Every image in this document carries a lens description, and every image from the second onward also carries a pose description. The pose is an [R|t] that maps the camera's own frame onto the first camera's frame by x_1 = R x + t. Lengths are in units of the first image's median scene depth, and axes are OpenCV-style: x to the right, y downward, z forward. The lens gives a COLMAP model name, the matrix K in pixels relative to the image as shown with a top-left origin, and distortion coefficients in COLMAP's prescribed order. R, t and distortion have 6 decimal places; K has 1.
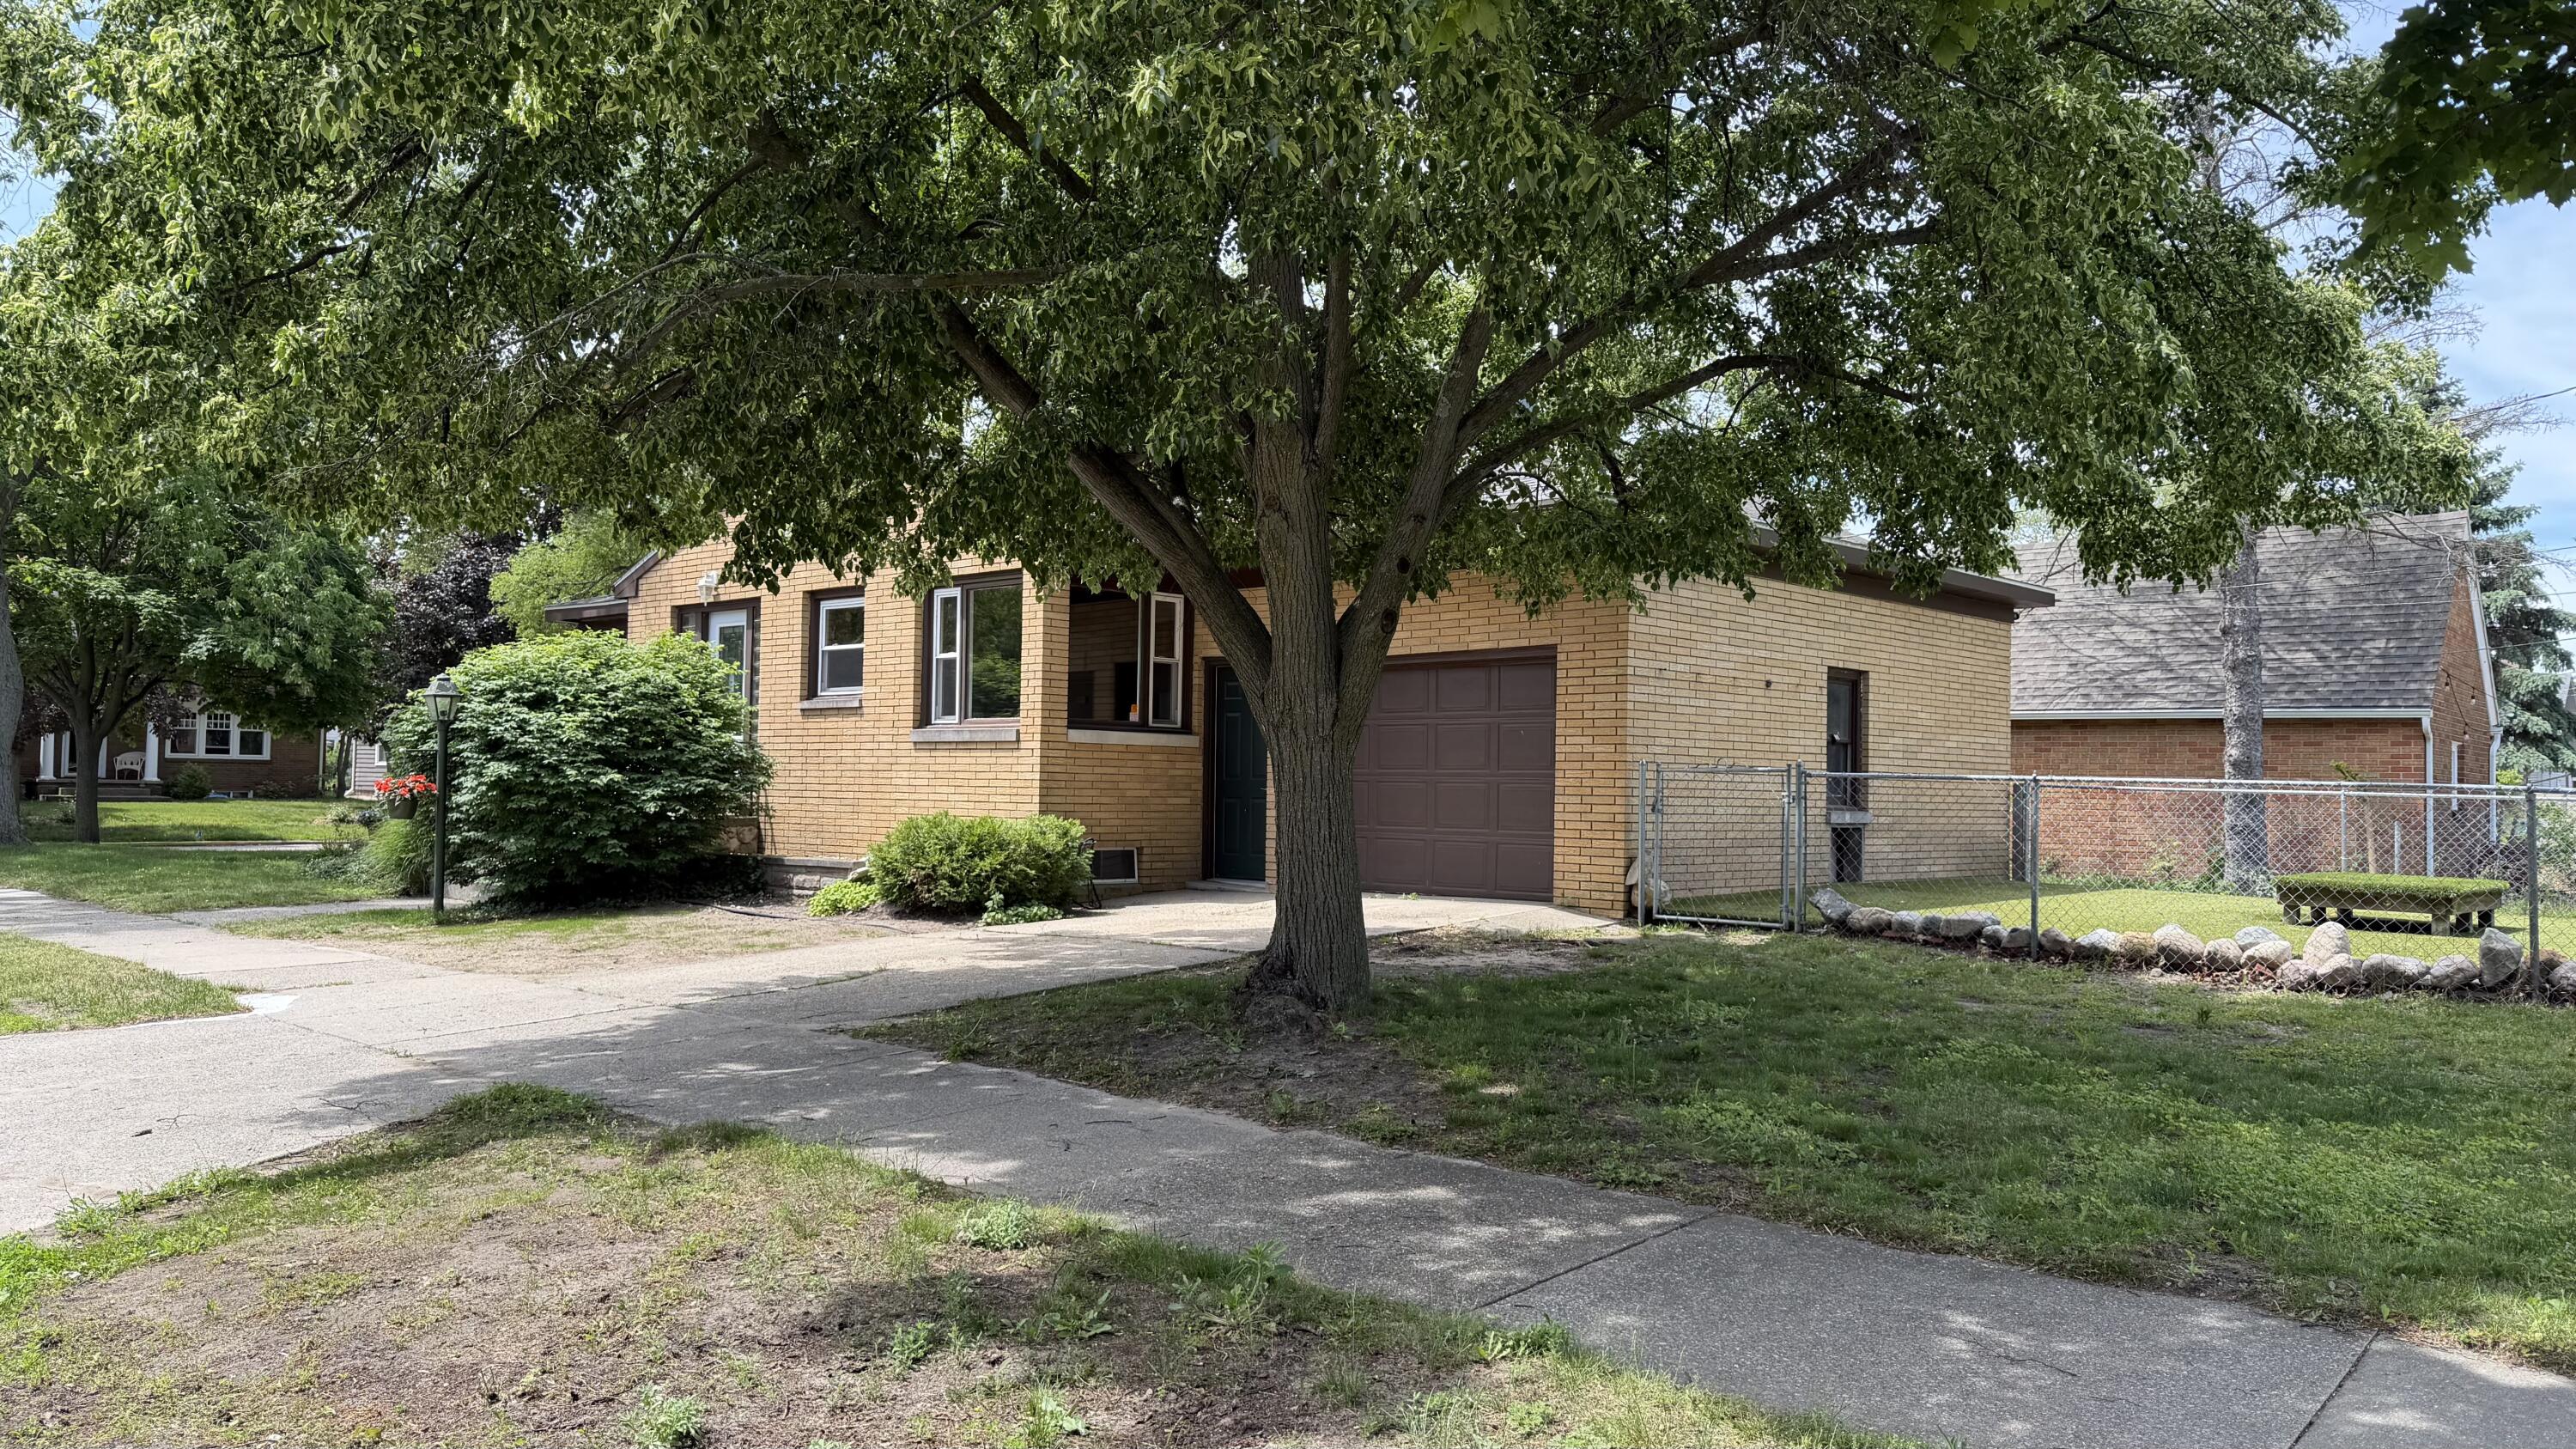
lens RADIAL K [[1802.4, 0, 1307.4], [0, 1802.4, 721.3], [0, 0, 1]] dist [0.084107, -0.101026]
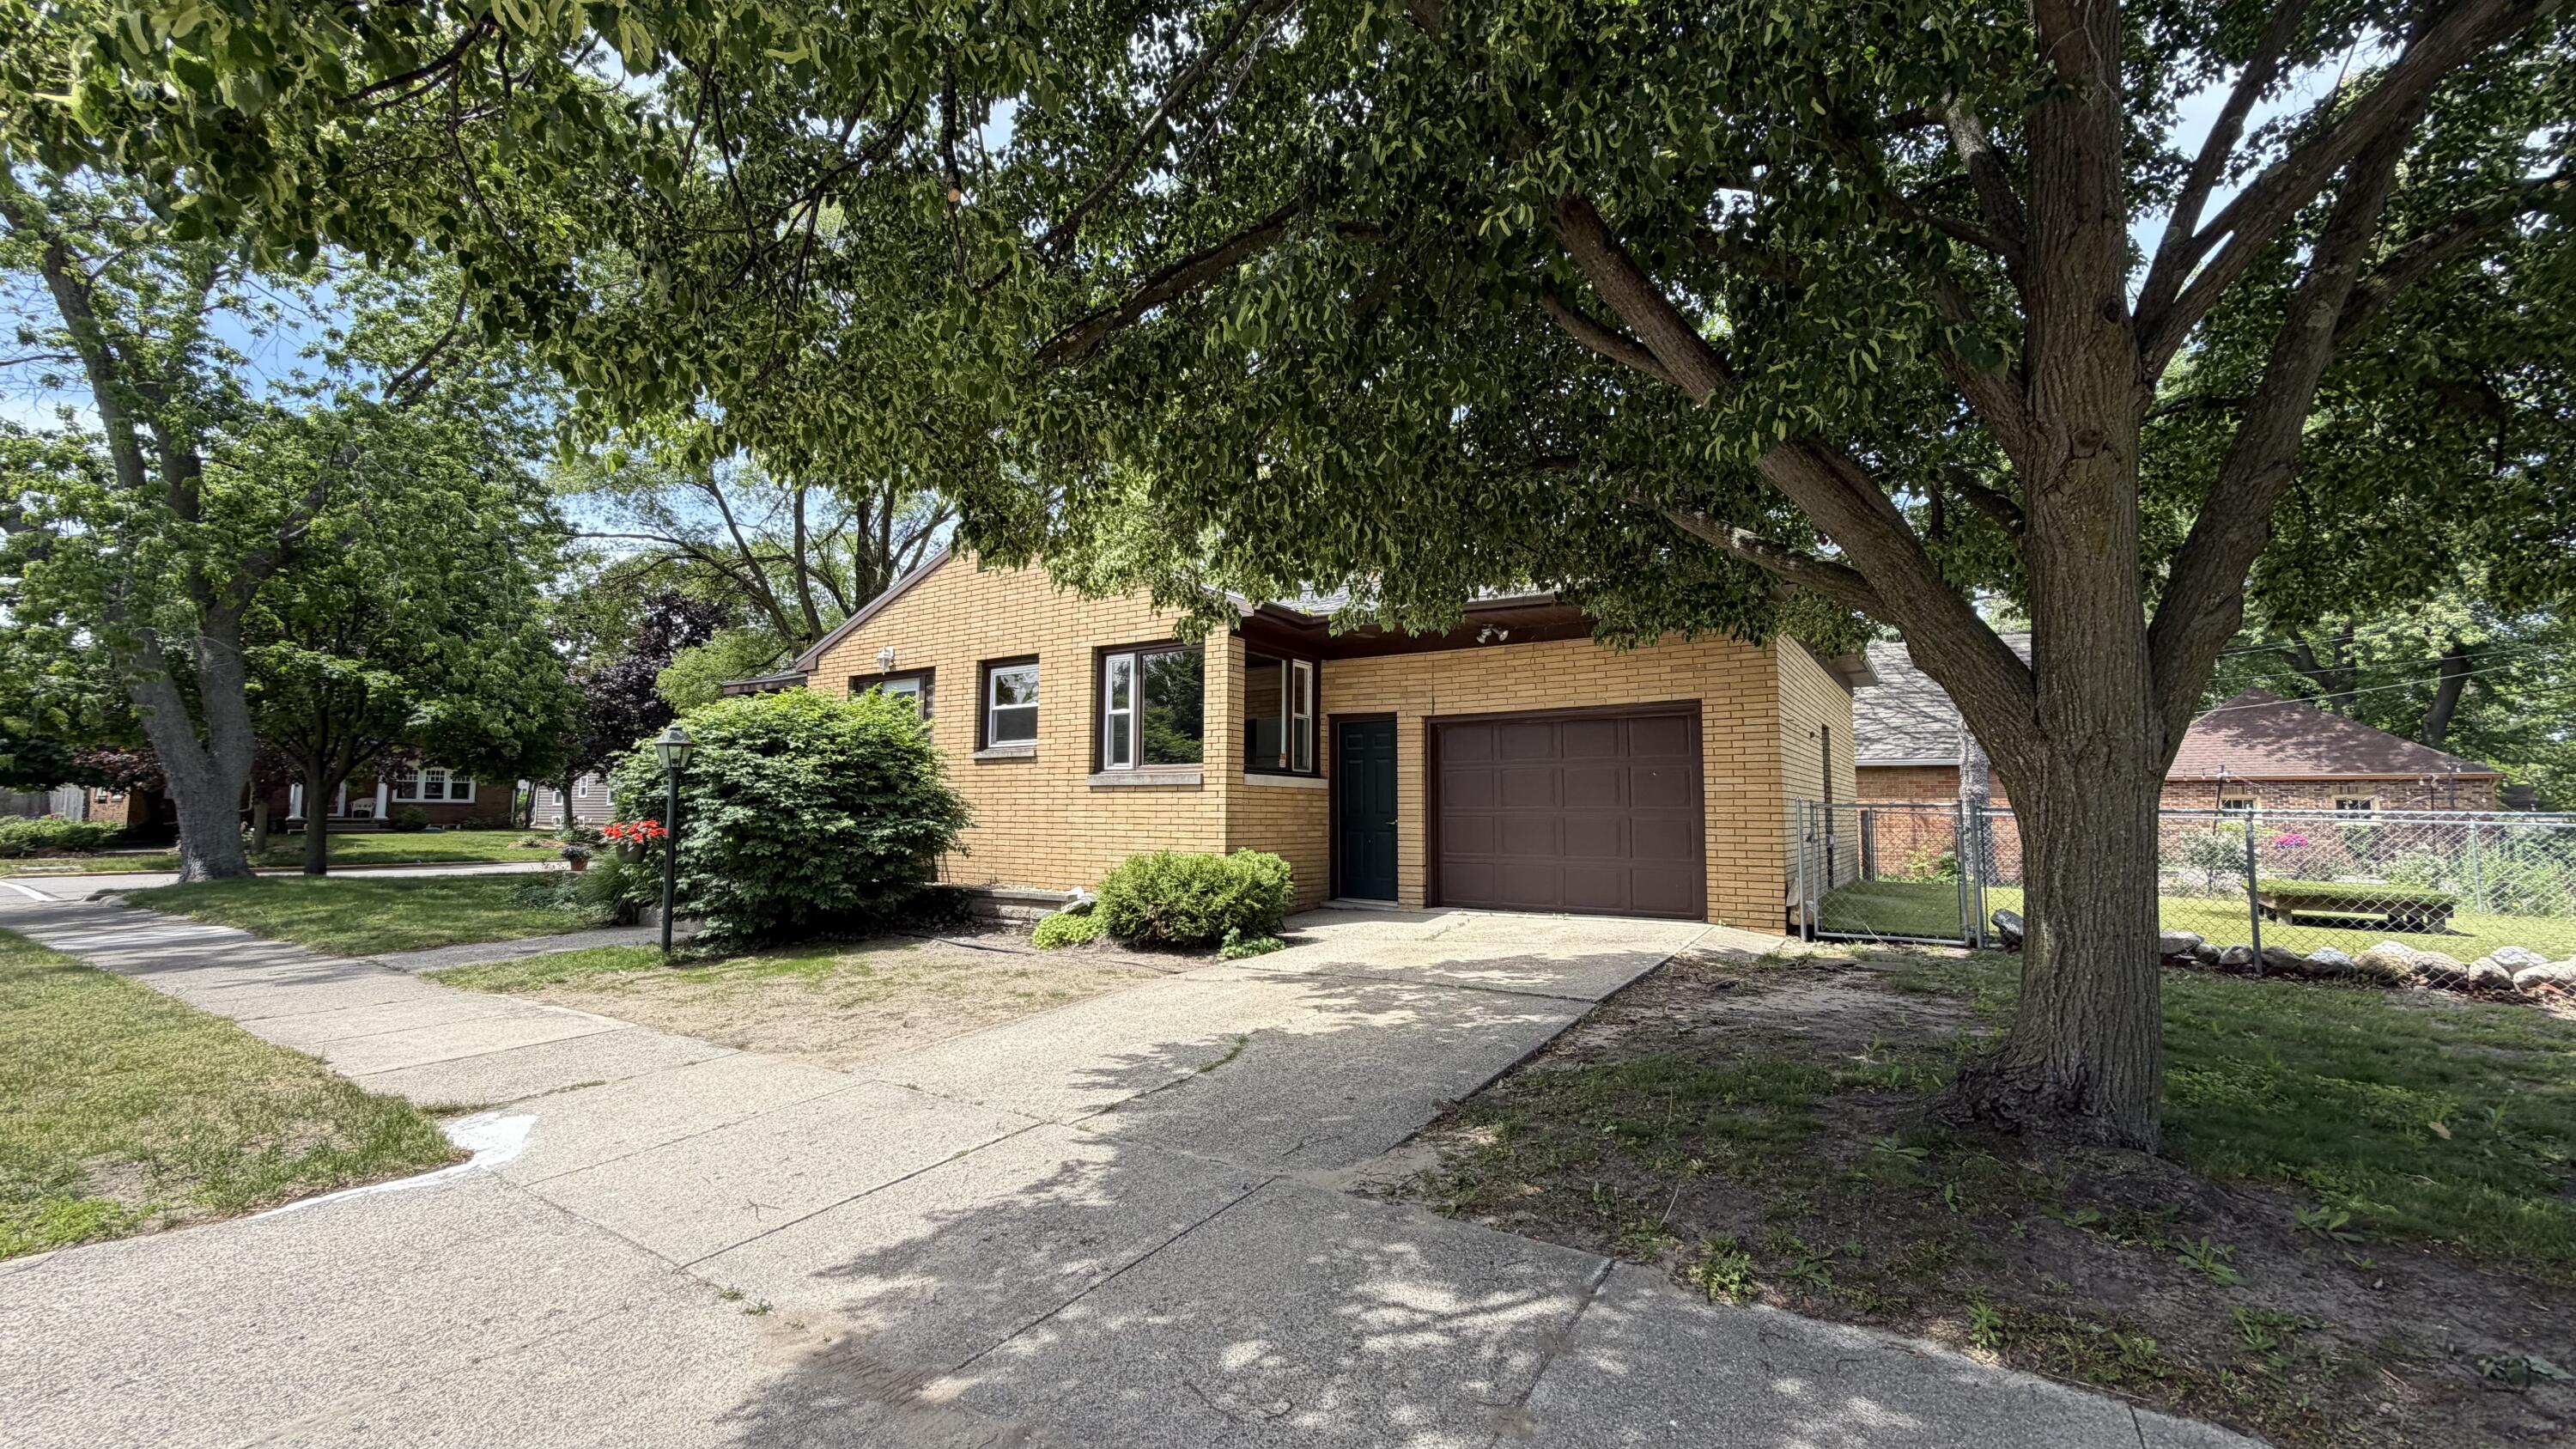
lens RADIAL K [[1021.7, 0, 1288.0], [0, 1021.7, 724.5], [0, 0, 1]] dist [-0.000485, -0.000009]
pose [[0.987386, 0.004028, 0.158280, -0.211778], [0.003736, 0.998805, -0.048722, 0.004944], [-0.158288, 0.048699, 0.986191, 0.357036]]
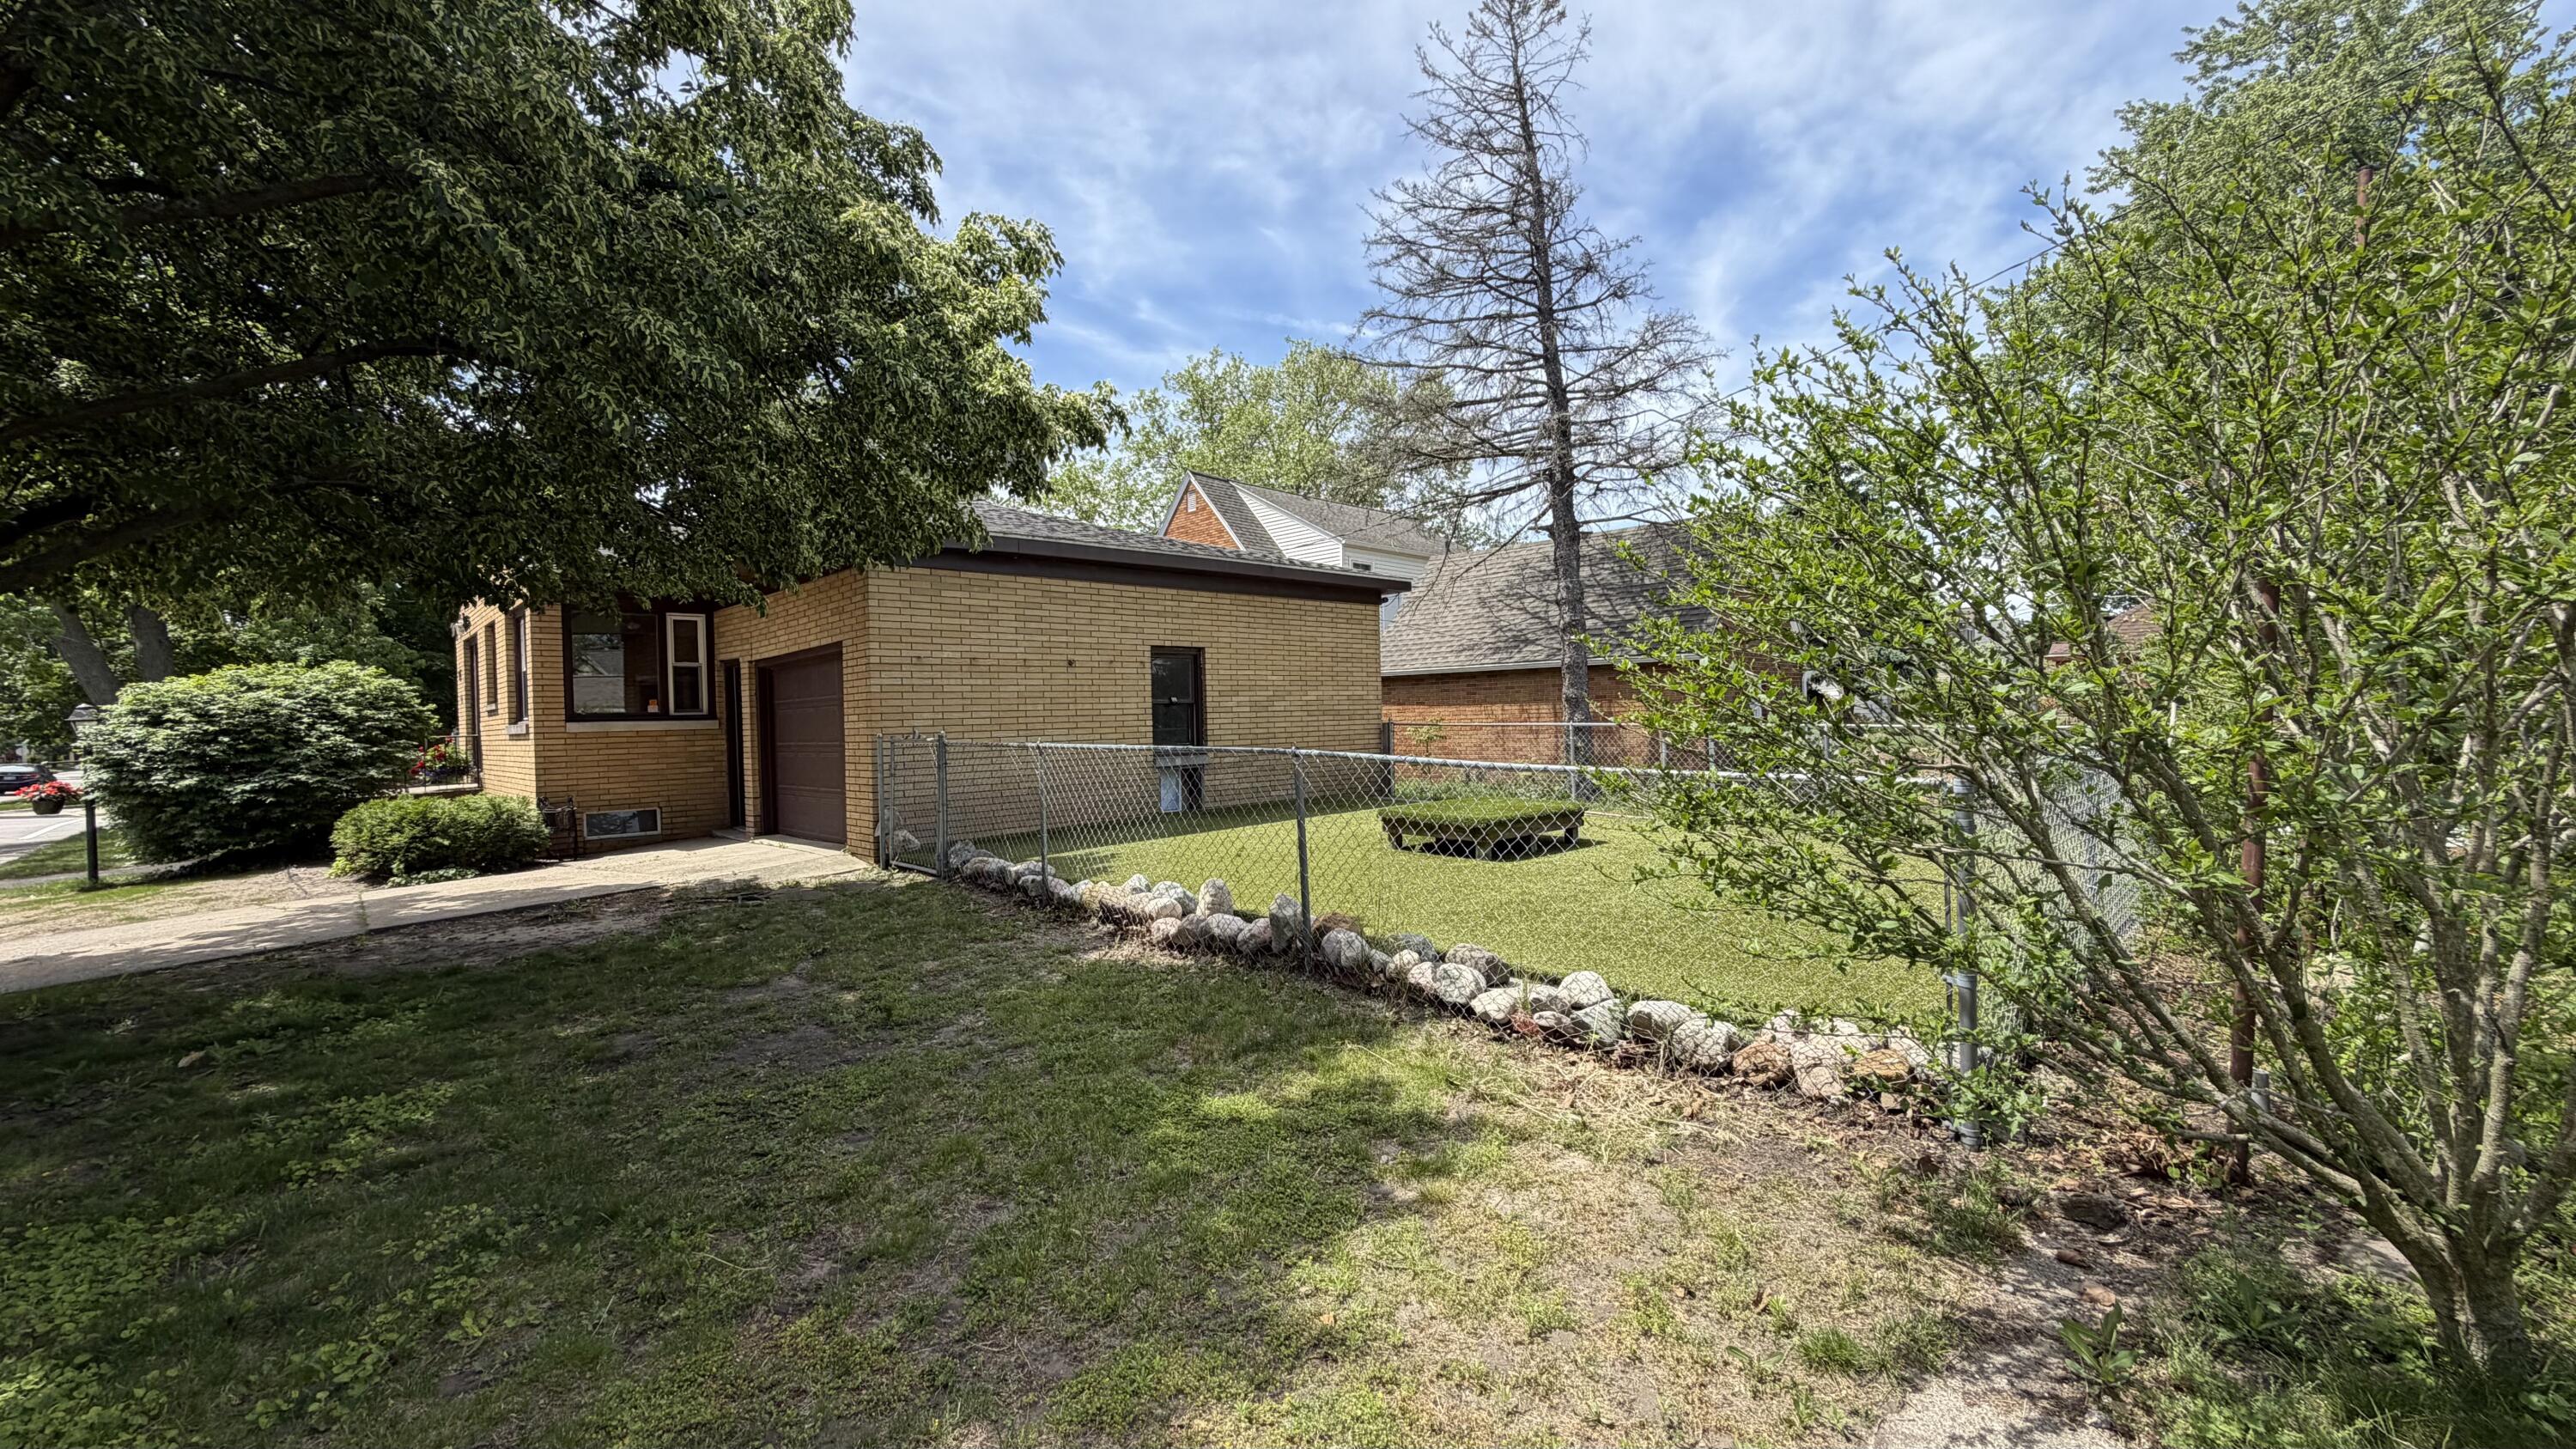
lens RADIAL K [[1021.7, 0, 1288.0], [0, 1021.7, 724.5], [0, 0, 1]] dist [-0.000485, -0.000009]
pose [[0.997642, -0.046377, -0.050593, 0.435030], [0.048445, 0.998007, 0.040437, 0.000854], [0.048617, -0.042793, 0.997900, 0.287101]]
